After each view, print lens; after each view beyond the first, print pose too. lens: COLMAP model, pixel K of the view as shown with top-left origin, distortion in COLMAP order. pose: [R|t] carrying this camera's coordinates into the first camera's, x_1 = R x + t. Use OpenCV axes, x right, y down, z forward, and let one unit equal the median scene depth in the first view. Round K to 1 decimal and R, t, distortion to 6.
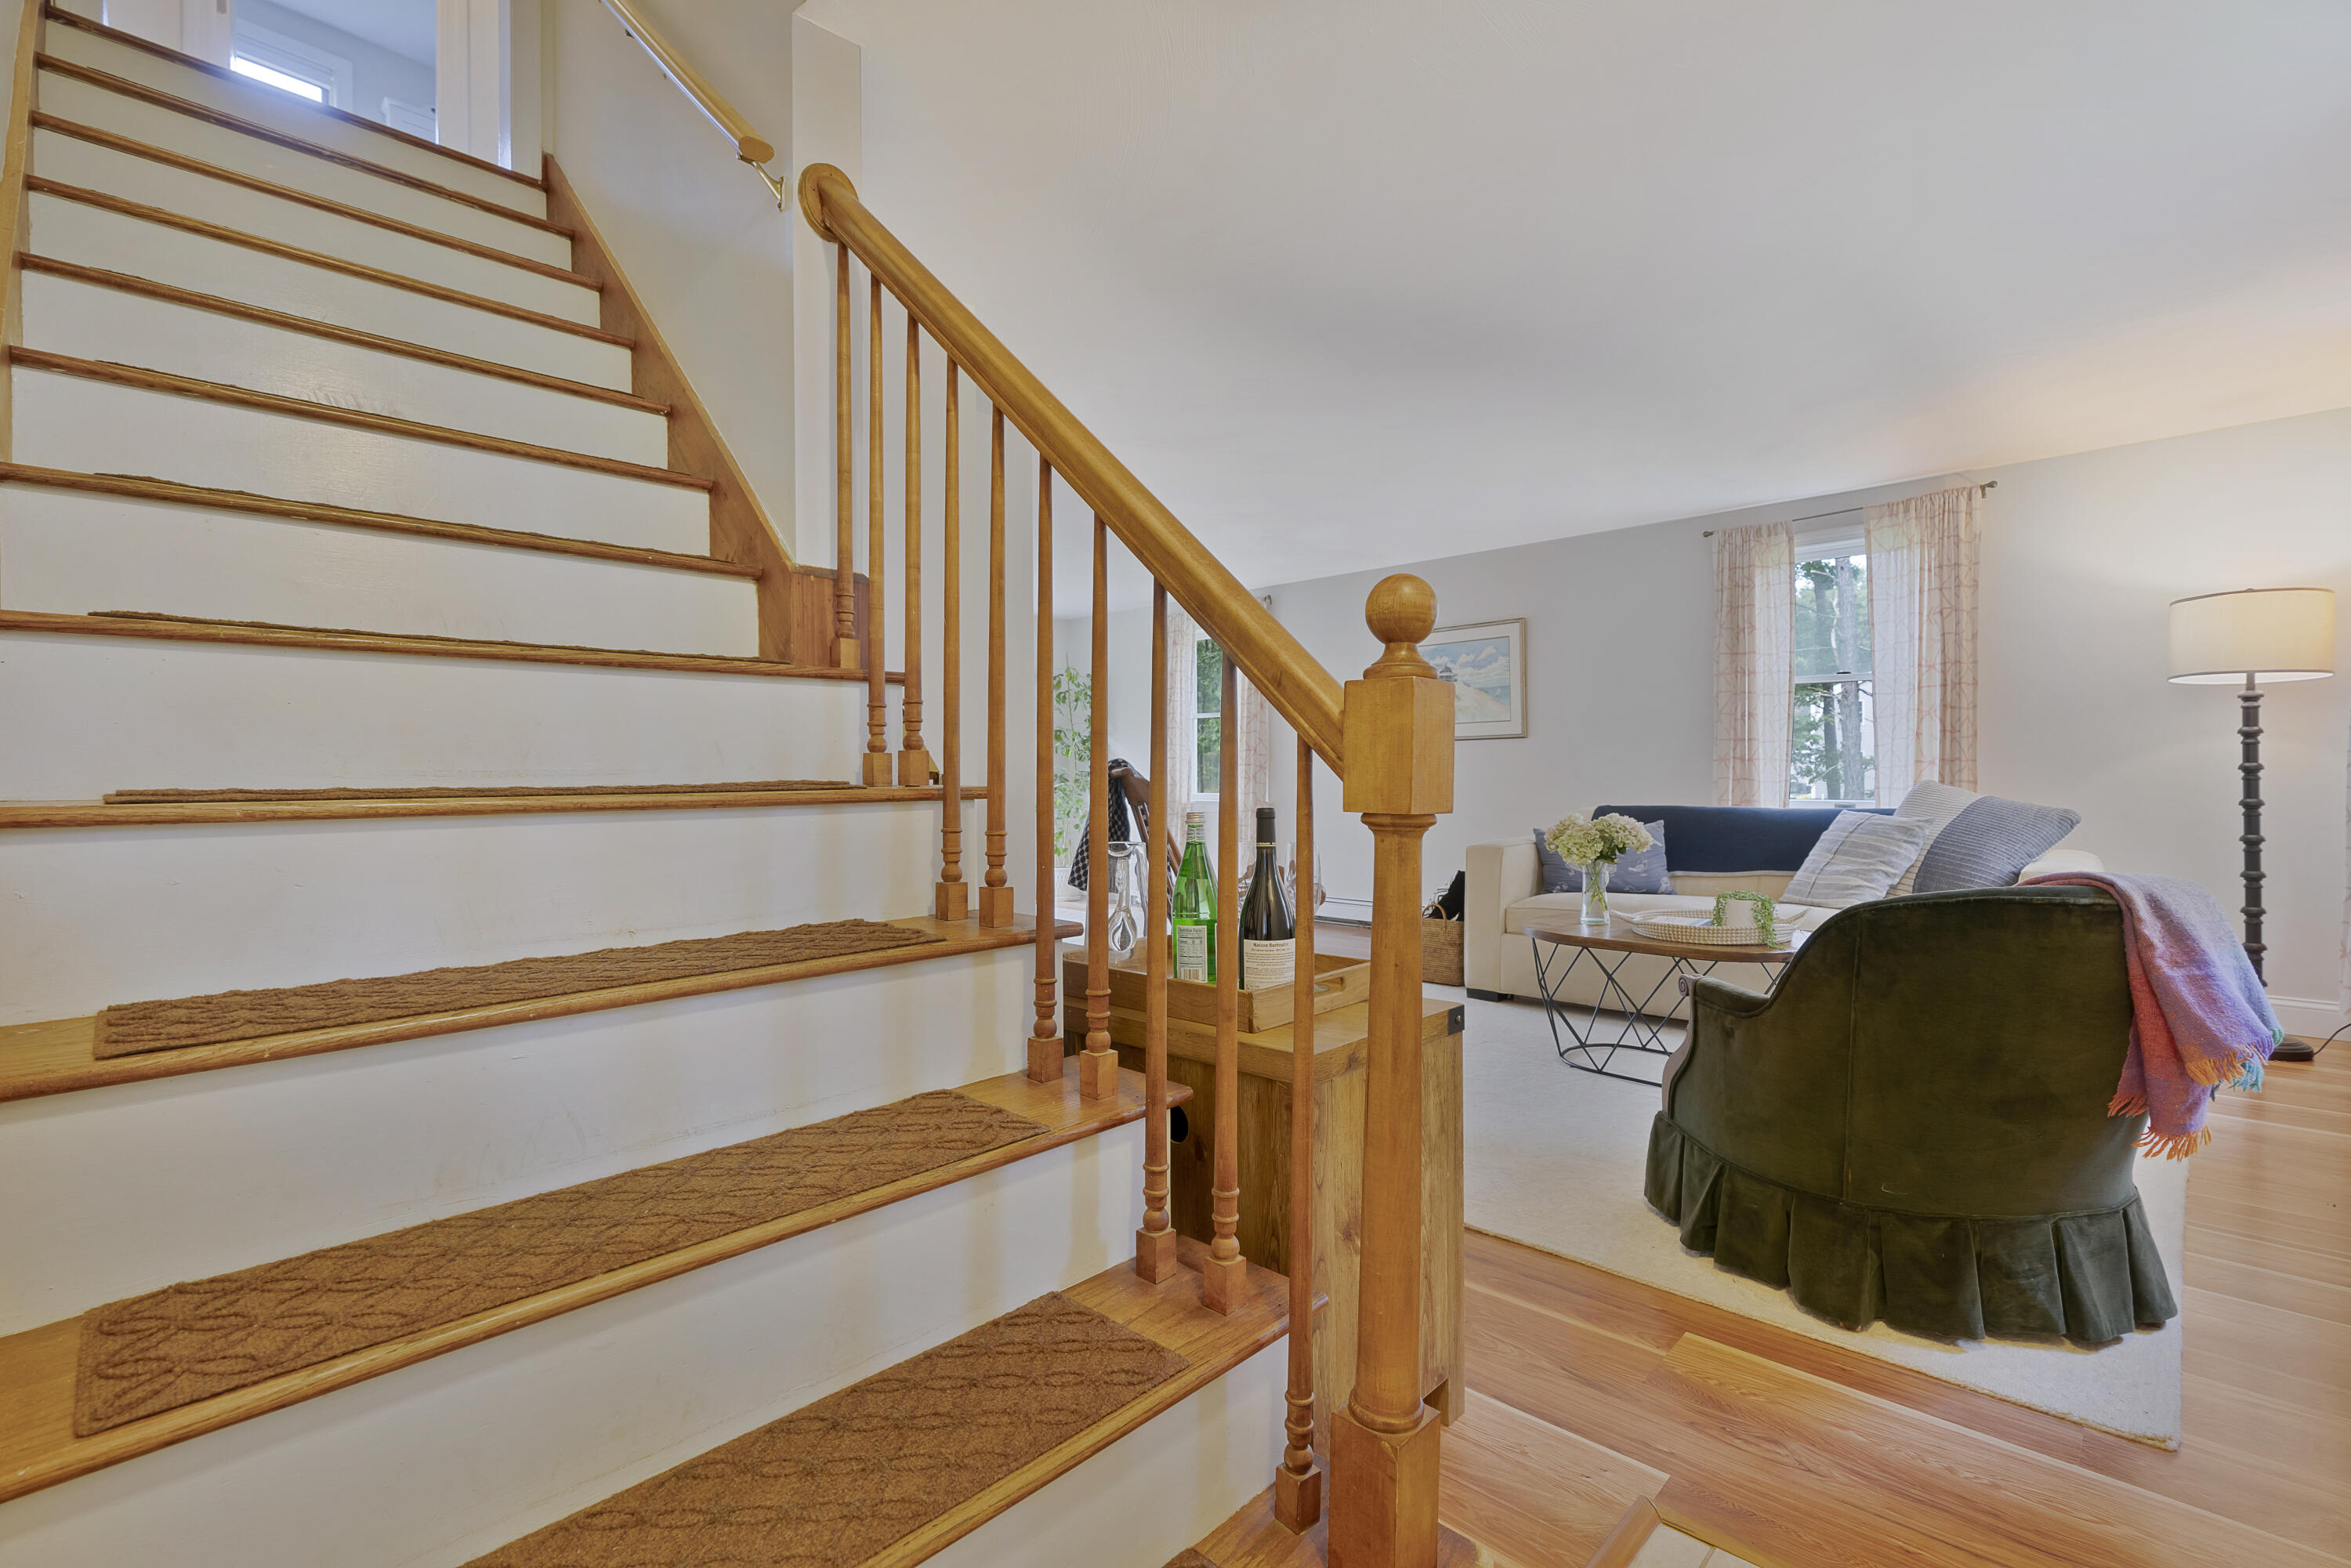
lens RADIAL K [[1045.6, 0, 1166.8], [0, 1045.6, 782.6], [0, 0, 1]] dist [-0.009972, 0.003278]
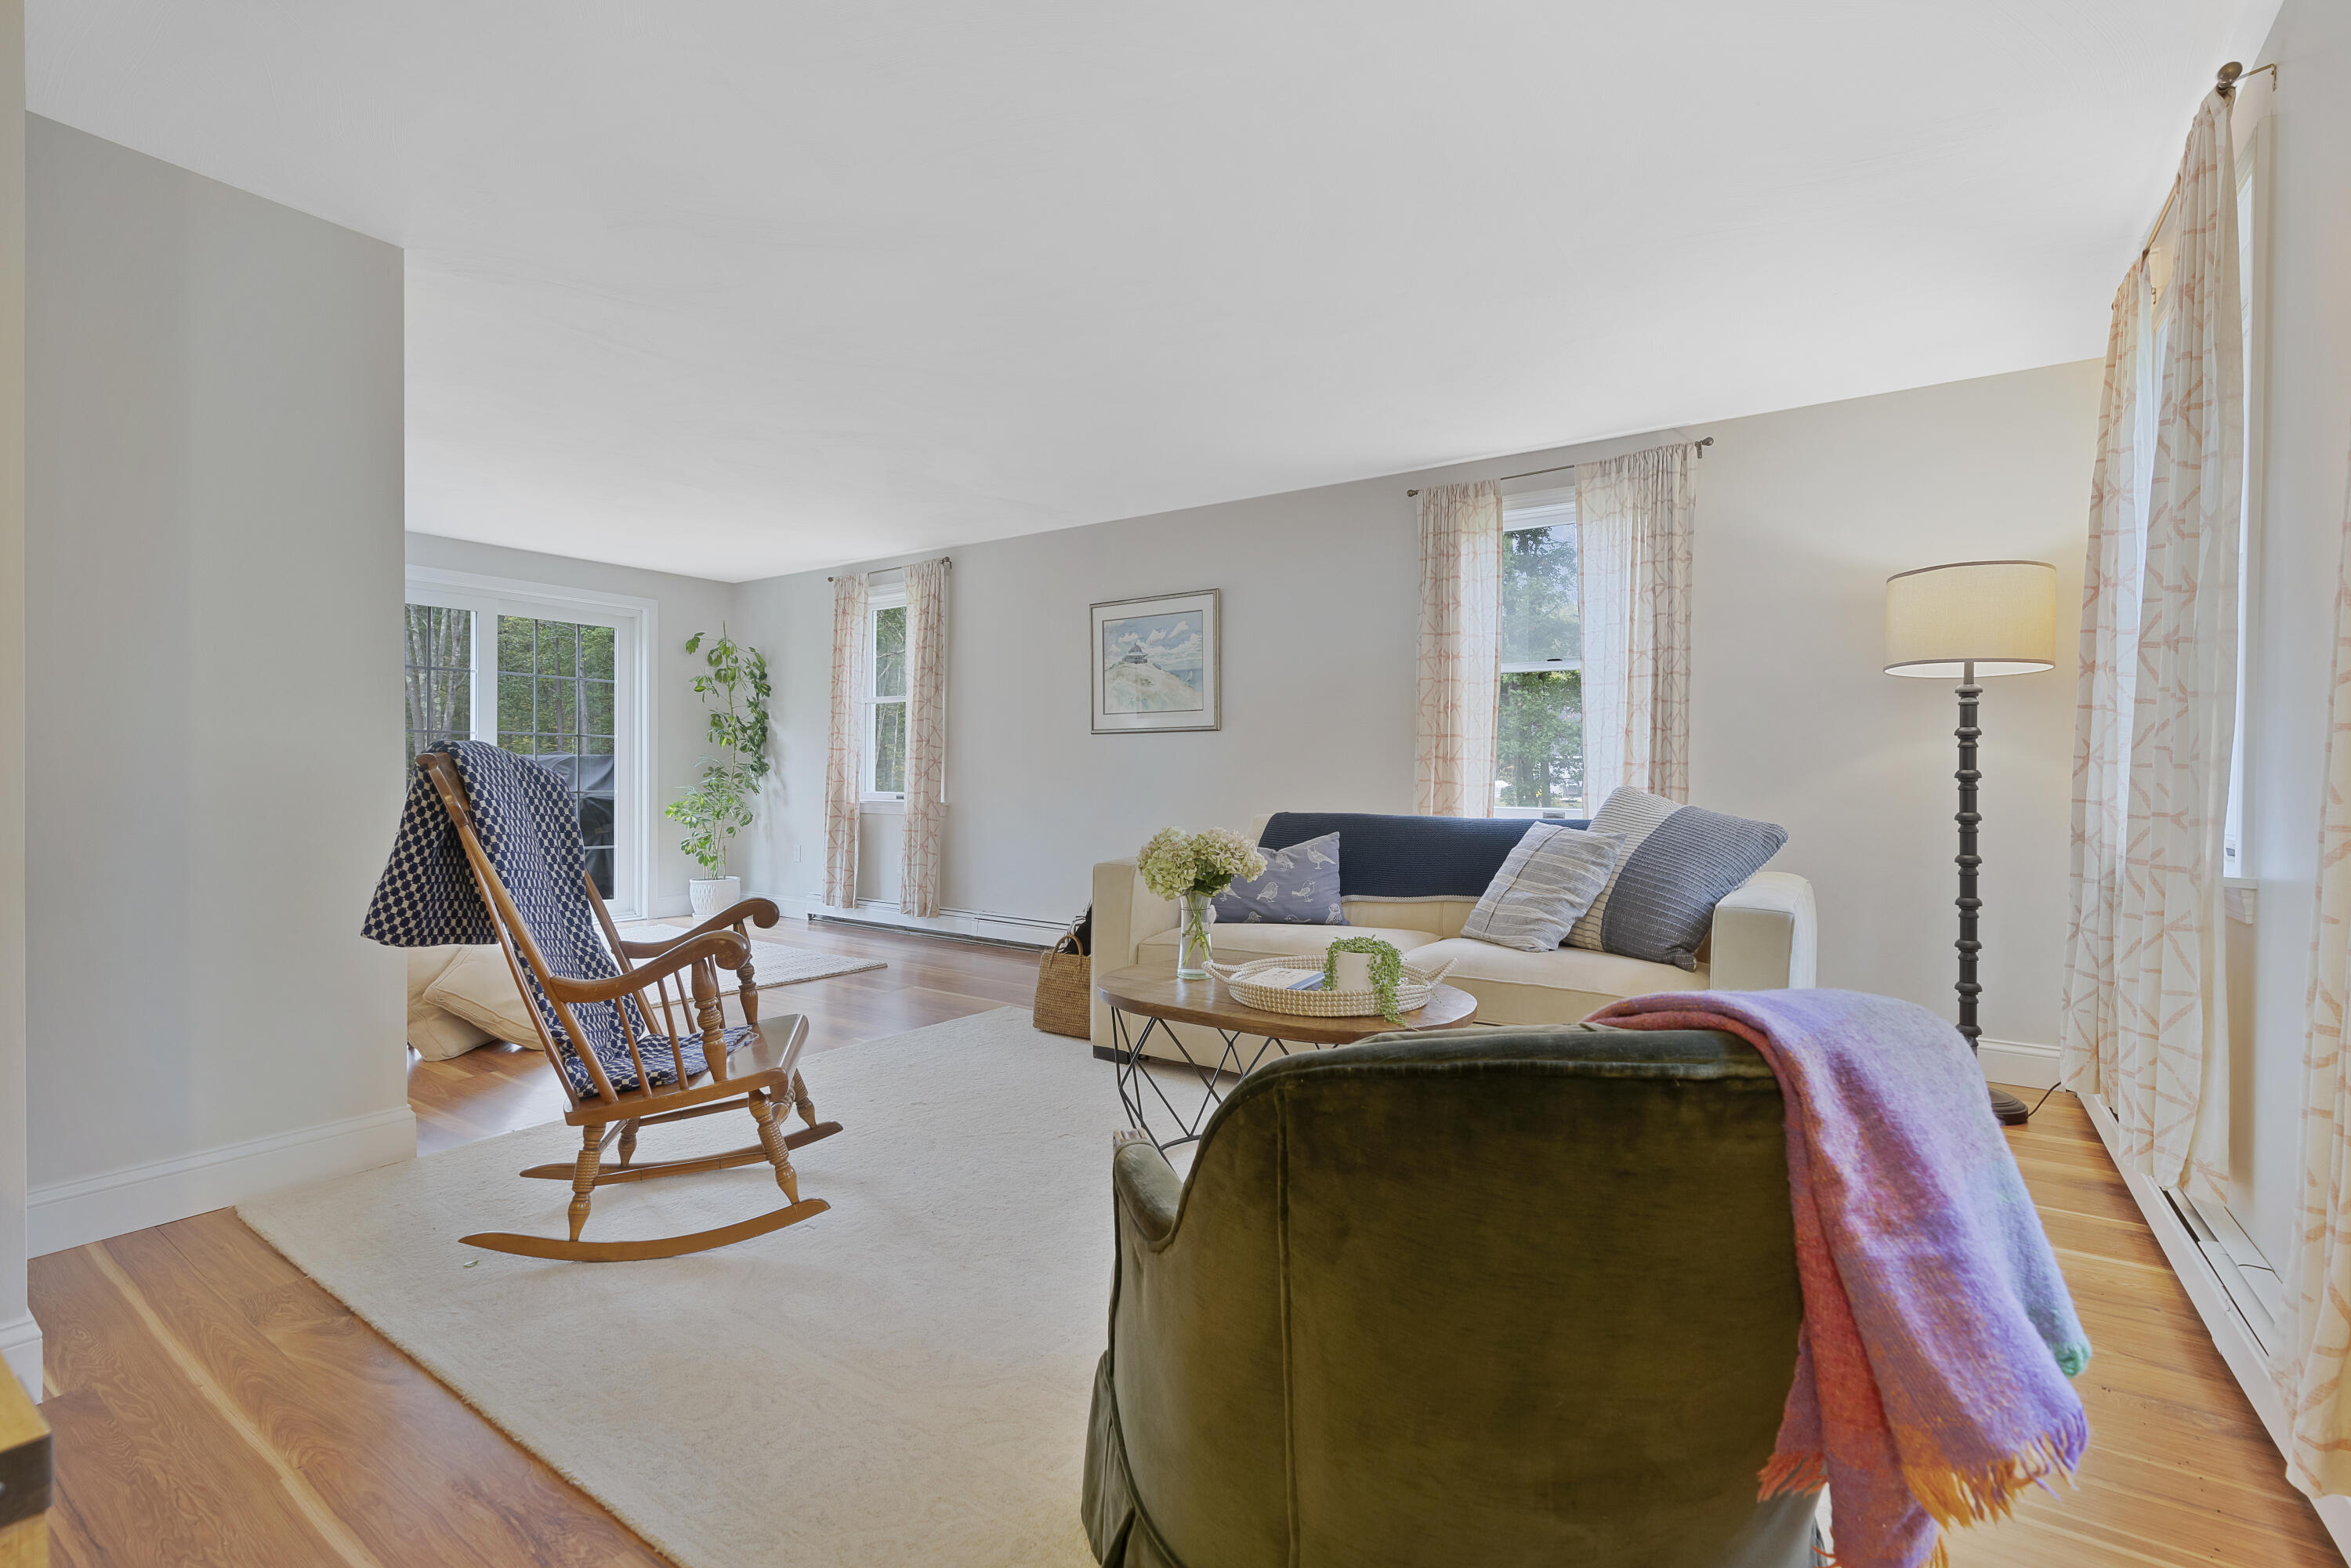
lens RADIAL K [[1045.6, 0, 1176.6], [0, 1045.6, 782.9], [0, 0, 1]] dist [-0.009972, 0.003278]
pose [[0.985483, 0.011064, 0.169412, 0.255828], [-0.011504, 0.999933, 0.001615, -0.002397], [-0.169382, -0.003540, 0.985544, 0.264011]]
